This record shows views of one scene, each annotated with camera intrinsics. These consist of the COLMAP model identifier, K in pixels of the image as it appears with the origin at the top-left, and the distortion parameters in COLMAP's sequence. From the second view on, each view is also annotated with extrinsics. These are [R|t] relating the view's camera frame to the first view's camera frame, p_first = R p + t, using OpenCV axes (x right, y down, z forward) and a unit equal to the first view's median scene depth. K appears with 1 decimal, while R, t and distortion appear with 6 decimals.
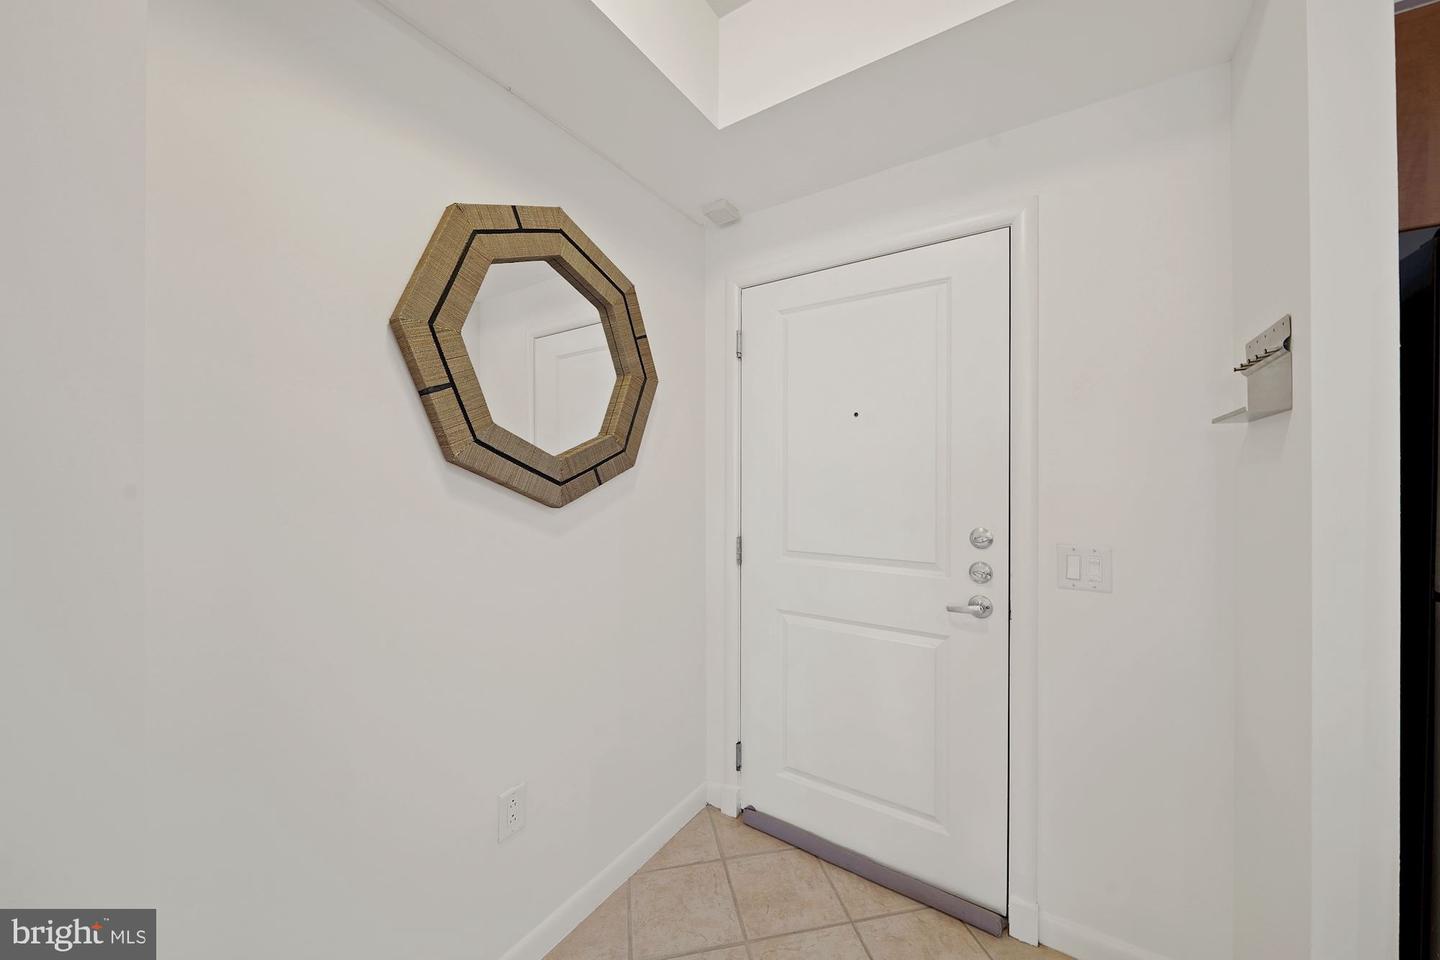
lens RADIAL K [[512.2, 0, 725.7], [0, 512.2, 483.0], [0, 0, 1]] dist [-0.020676, -0.000069]
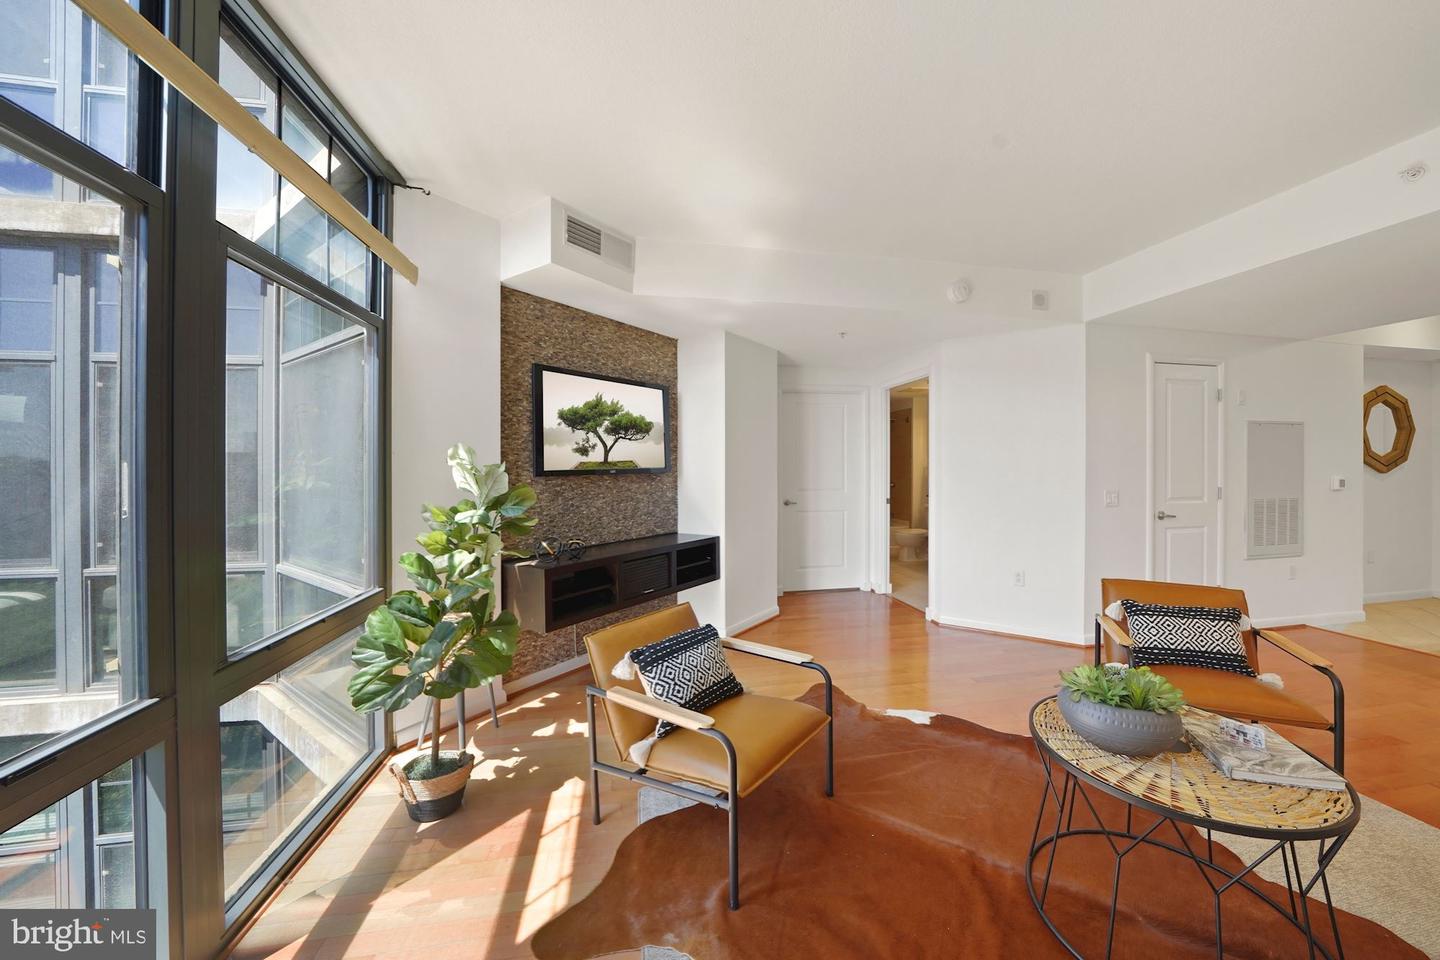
lens RADIAL K [[516.4, 0, 734.0], [0, 516.4, 468.2], [0, 0, 1]] dist [-0.017854, 0.000352]
pose [[0.701594, 0.003045, -0.712570, -0.985164], [-0.004071, 0.999992, 0.000266, 0.030758], [0.712565, 0.002714, 0.701600, -4.417937]]
